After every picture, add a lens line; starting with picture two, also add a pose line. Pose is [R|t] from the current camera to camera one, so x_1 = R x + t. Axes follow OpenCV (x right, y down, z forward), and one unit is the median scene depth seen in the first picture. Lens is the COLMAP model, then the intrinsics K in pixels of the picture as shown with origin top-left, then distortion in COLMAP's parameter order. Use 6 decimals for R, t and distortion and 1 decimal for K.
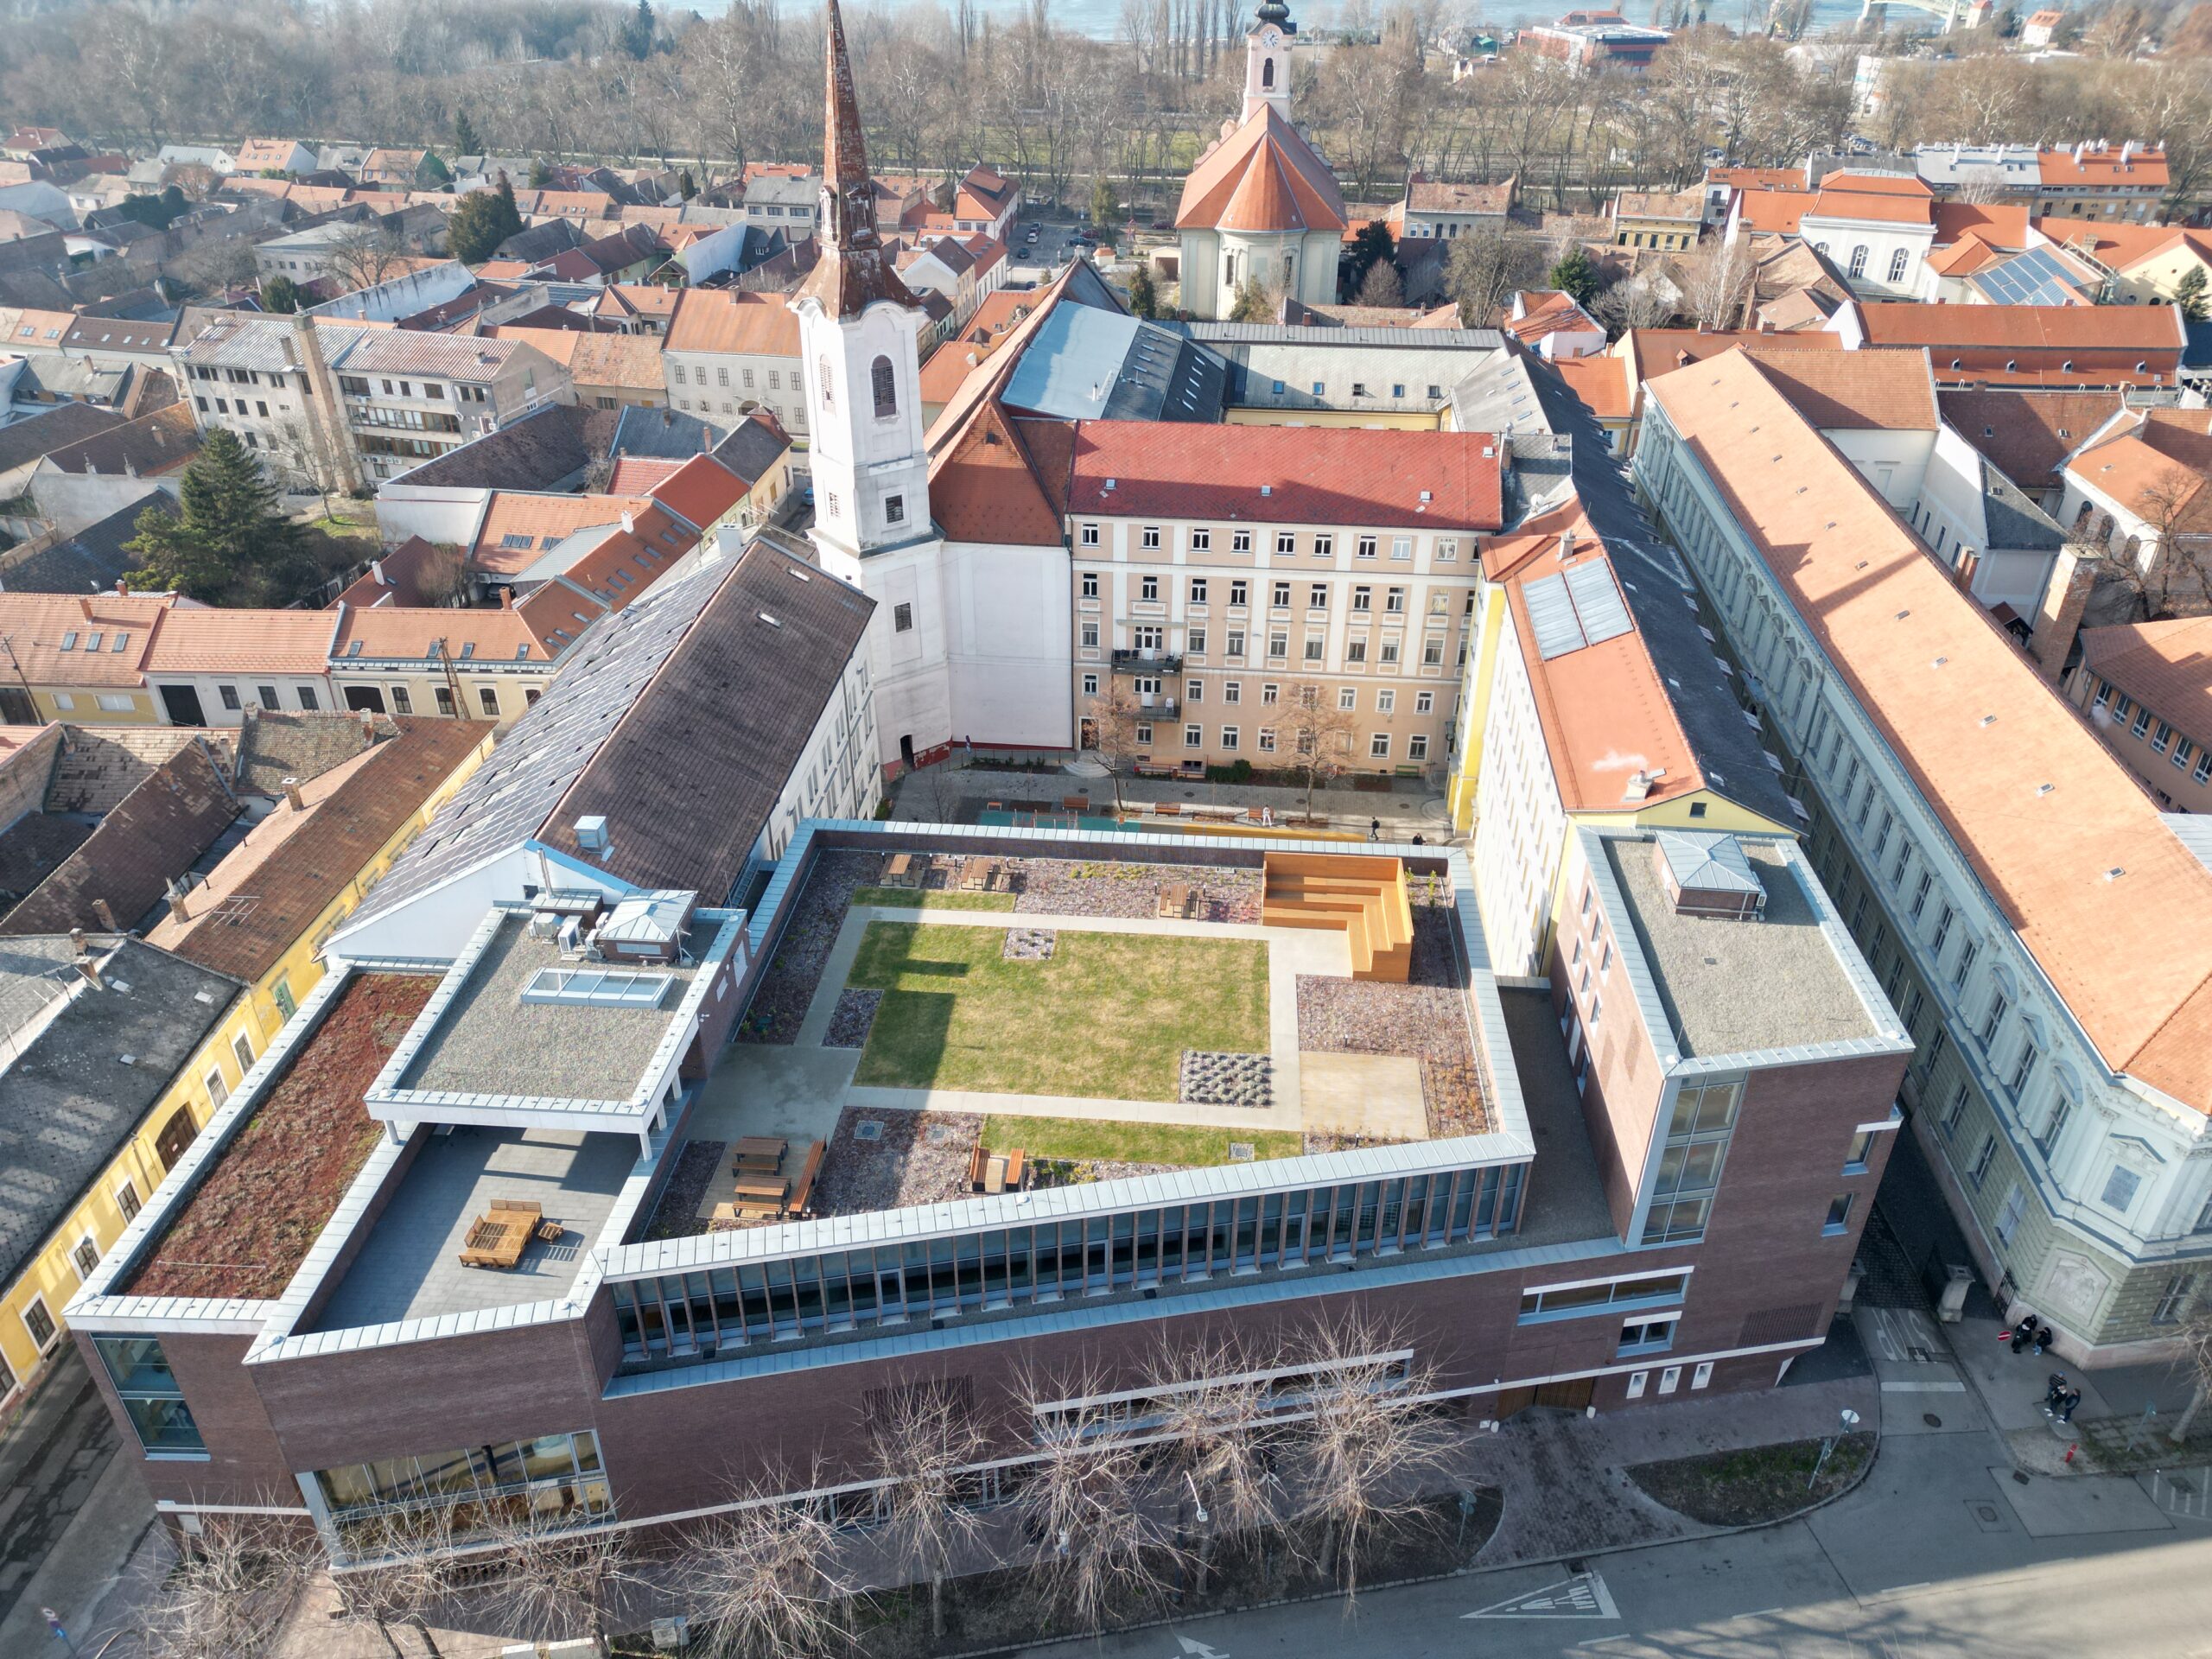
lens RADIAL K [[1558.3, 0, 1106.0], [0, 1558.3, 829.5], [0, 0, 1]] dist [0.037200, 0.005437]
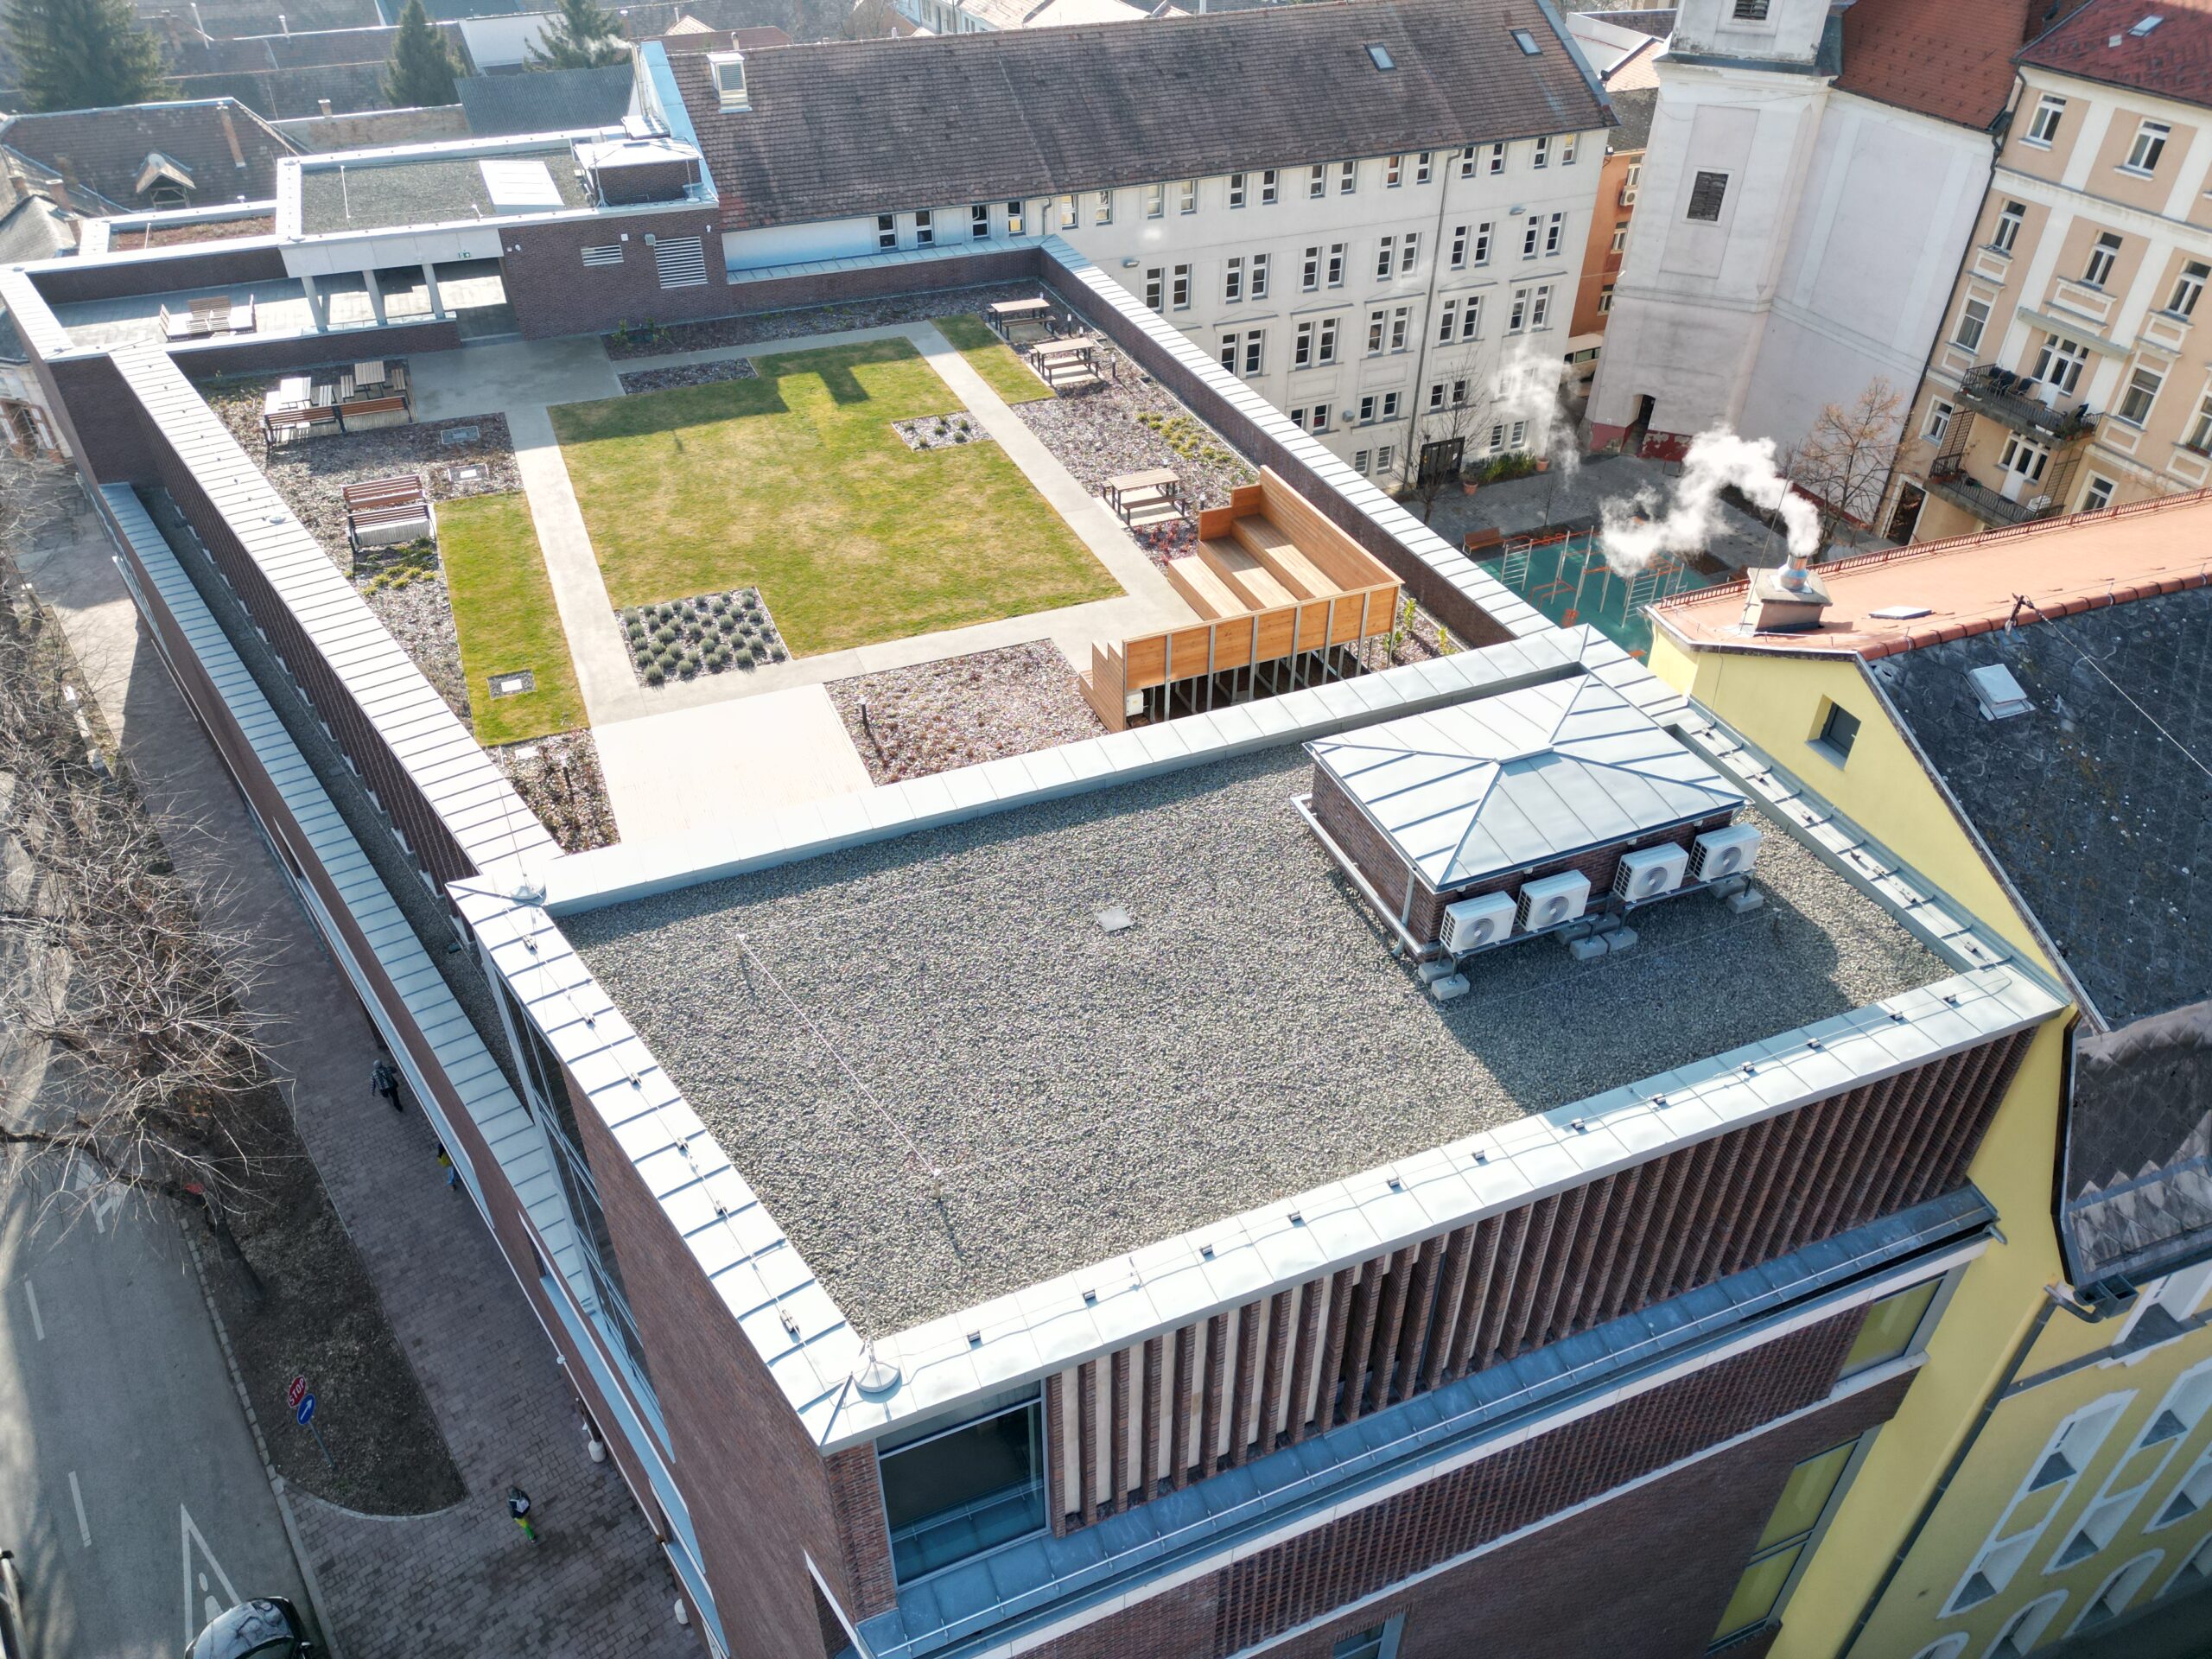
lens RADIAL K [[1558.3, 0, 1106.0], [0, 1558.3, 829.5], [0, 0, 1]] dist [0.037200, 0.005437]
pose [[0.464535, 0.536422, -0.704598, 0.347497], [-0.458916, 0.826305, 0.326521, -0.020399], [0.757366, 0.171671, 0.630021, 0.457396]]
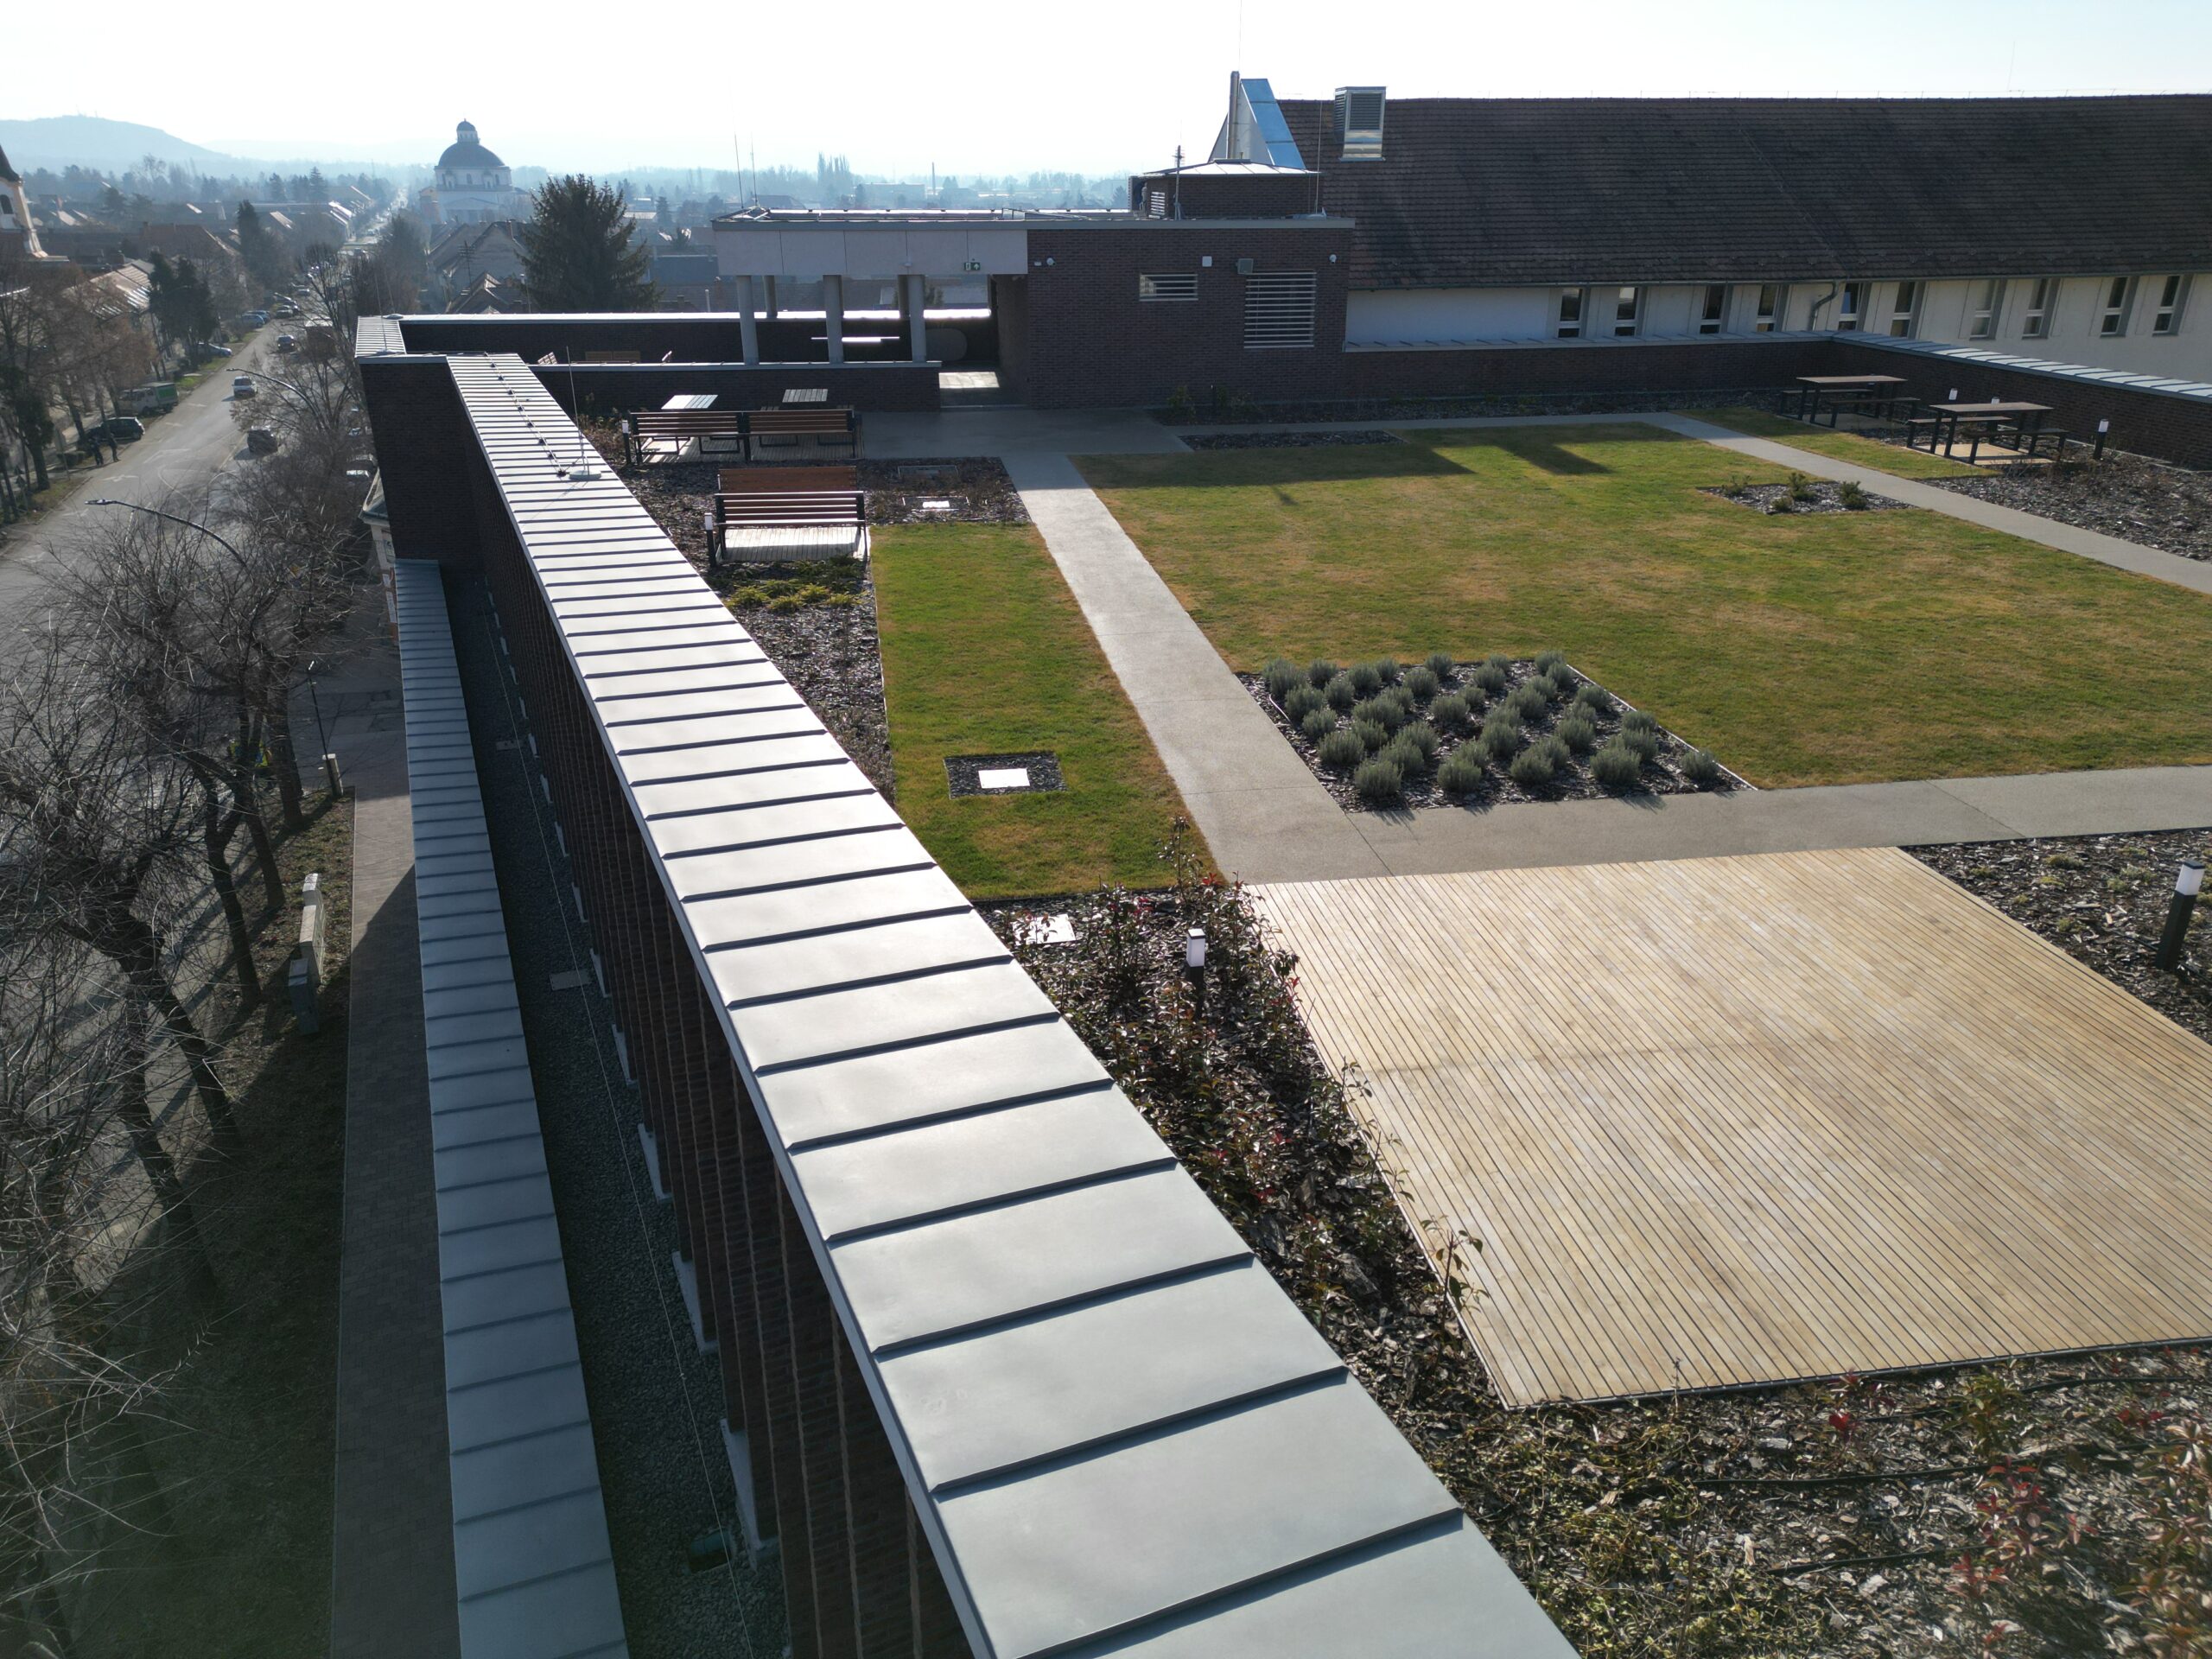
lens RADIAL K [[1558.3, 0, 1106.0], [0, 1558.3, 829.5], [0, 0, 1]] dist [0.037200, 0.005437]
pose [[0.242335, 0.376459, -0.894177, 0.159606], [-0.501294, 0.837674, 0.216813, 0.089514], [0.830650, 0.395704, 0.391714, 0.523483]]
